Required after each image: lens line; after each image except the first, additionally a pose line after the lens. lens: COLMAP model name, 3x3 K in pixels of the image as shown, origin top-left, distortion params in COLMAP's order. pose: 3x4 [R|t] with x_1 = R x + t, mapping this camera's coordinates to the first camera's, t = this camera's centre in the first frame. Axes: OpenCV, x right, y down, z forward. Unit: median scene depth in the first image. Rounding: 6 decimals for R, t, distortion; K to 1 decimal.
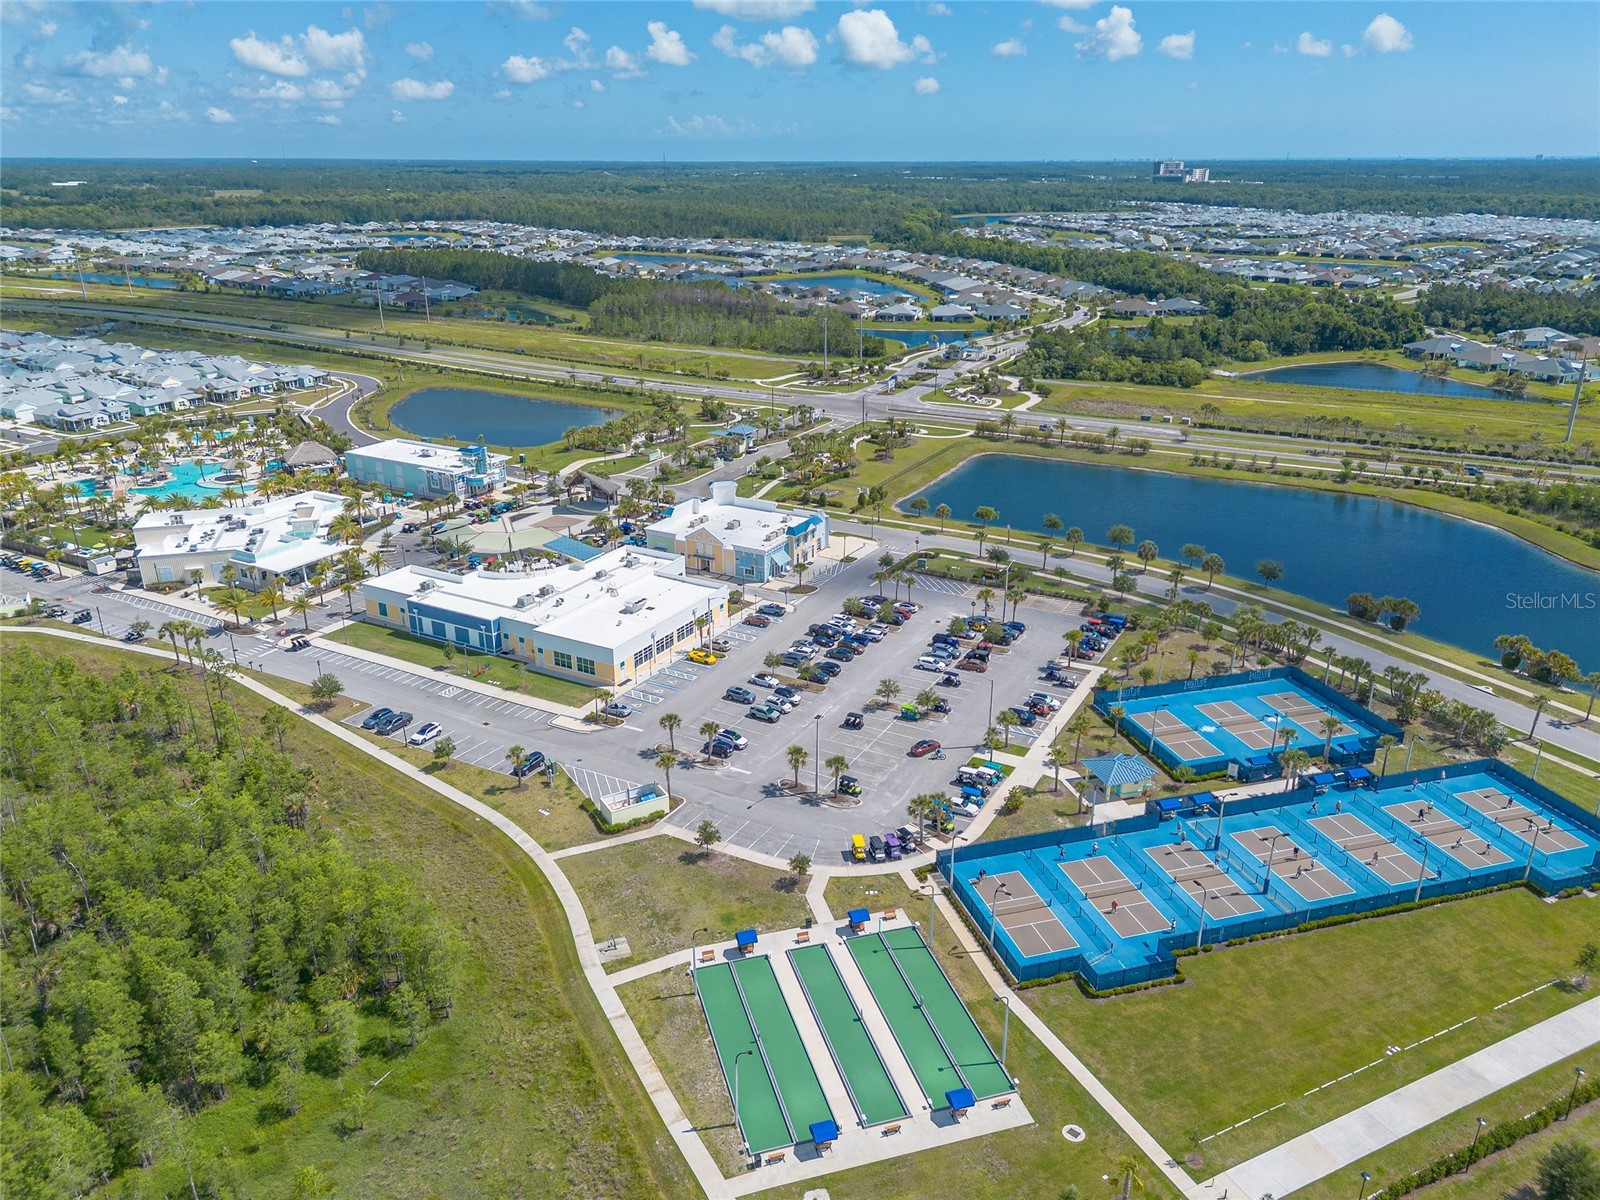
lens RADIAL K [[1151.0, 0, 800.0], [0, 1151.0, 600.0], [0, 0, 1]] dist [0.074024, -0.103352]
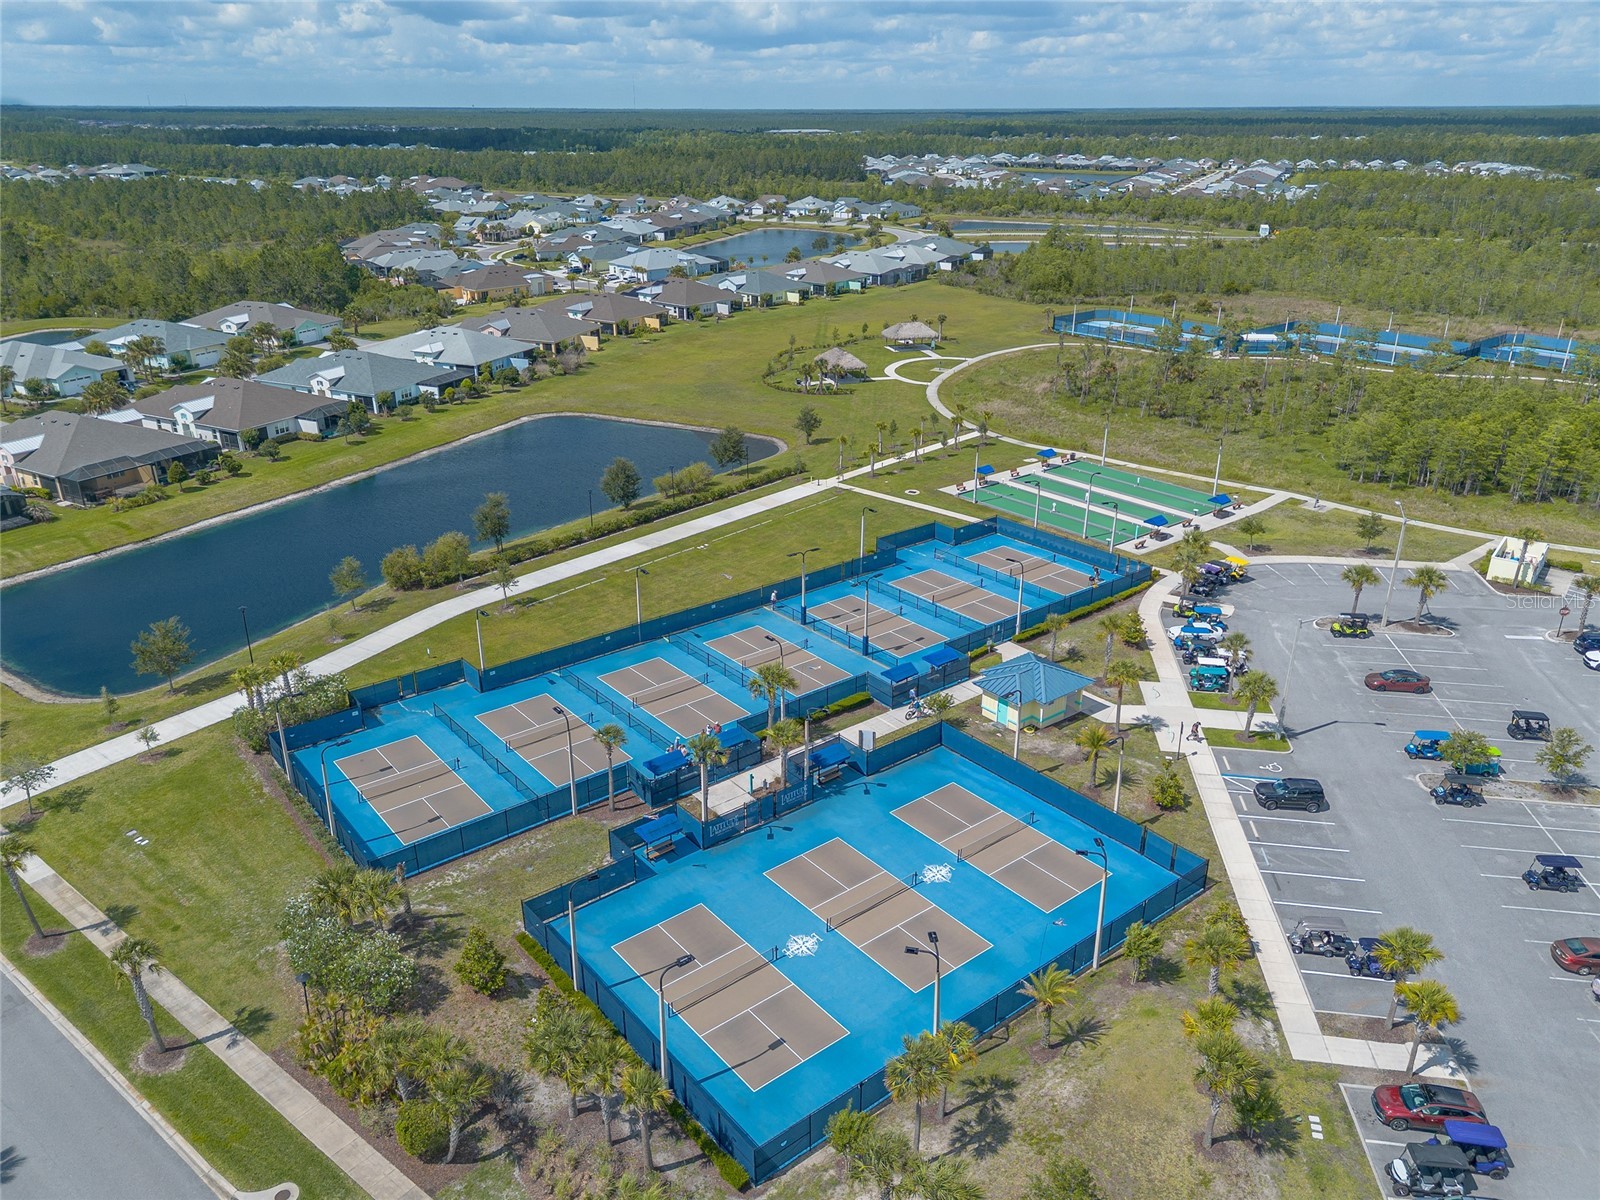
lens RADIAL K [[1151.0, 0, 800.0], [0, 1151.0, 600.0], [0, 0, 1]] dist [0.074024, -0.103352]
pose [[-0.928848, 0.142549, -0.341937, 0.618613], [-0.130235, 0.738442, 0.661621, -0.286967], [0.346814, 0.659078, -0.667335, 1.394040]]
